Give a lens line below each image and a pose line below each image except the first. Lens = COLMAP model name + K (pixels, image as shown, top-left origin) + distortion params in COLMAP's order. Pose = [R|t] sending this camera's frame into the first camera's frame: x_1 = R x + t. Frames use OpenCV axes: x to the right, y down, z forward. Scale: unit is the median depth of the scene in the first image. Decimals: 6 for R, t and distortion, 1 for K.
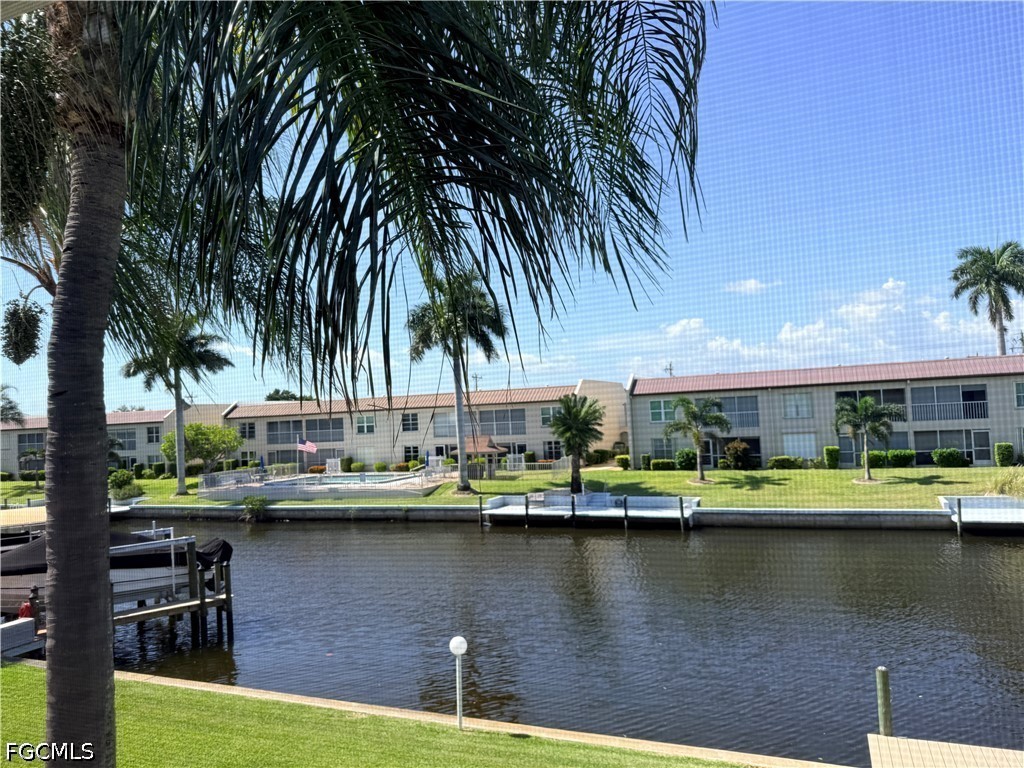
lens RADIAL K [[714.8, 0, 511.0], [0, 714.8, 392.7], [0, 0, 1]] dist [0.109878, -0.161733]
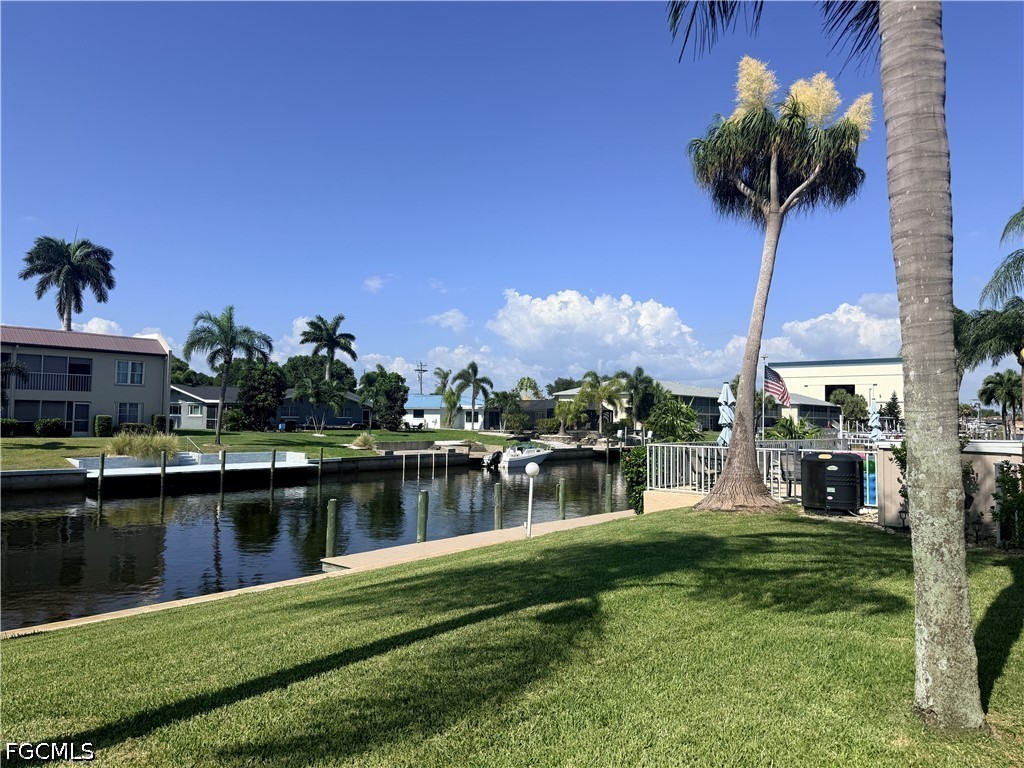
lens RADIAL K [[714.8, 0, 511.0], [0, 714.8, 392.7], [0, 0, 1]] dist [0.109878, -0.161733]
pose [[0.312599, 0.086876, 0.945904, -0.168148], [-0.061862, 0.995557, -0.070993, 0.088069], [-0.947869, -0.036323, 0.316584, 0.119022]]
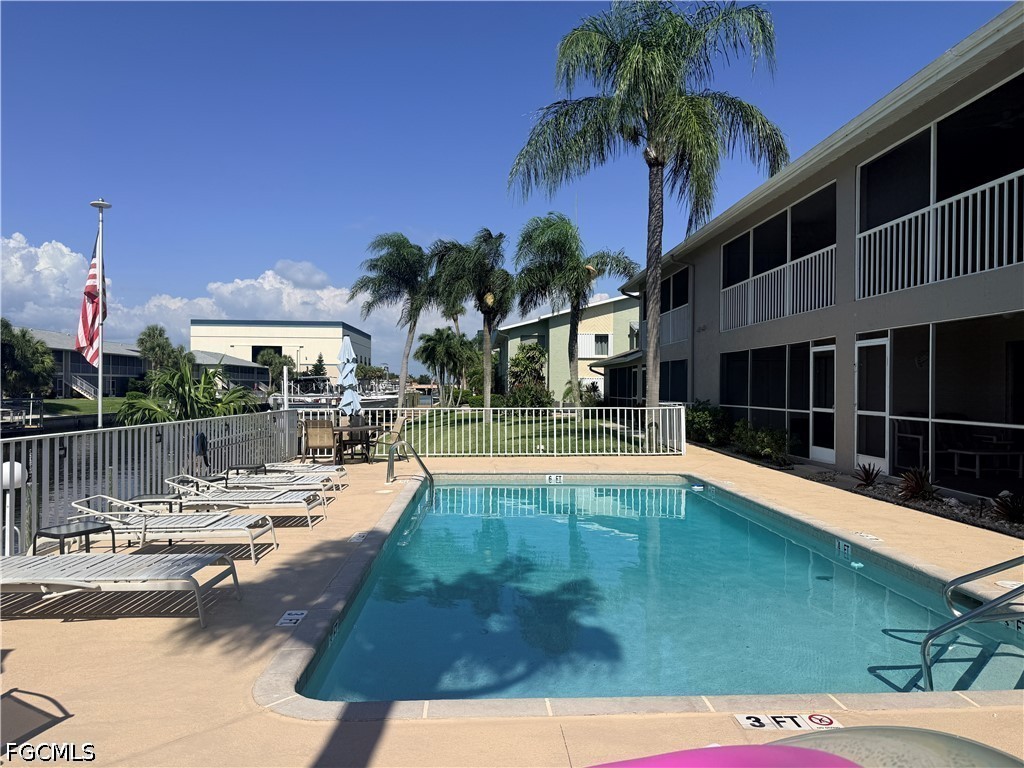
lens RADIAL K [[714.8, 0, 511.0], [0, 714.8, 392.7], [0, 0, 1]] dist [0.109878, -0.161733]
pose [[-0.420277, 0.040081, 0.906510, 0.237442], [-0.015536, 0.998560, -0.051354, 0.070114], [-0.907263, -0.035667, -0.419049, 0.086530]]
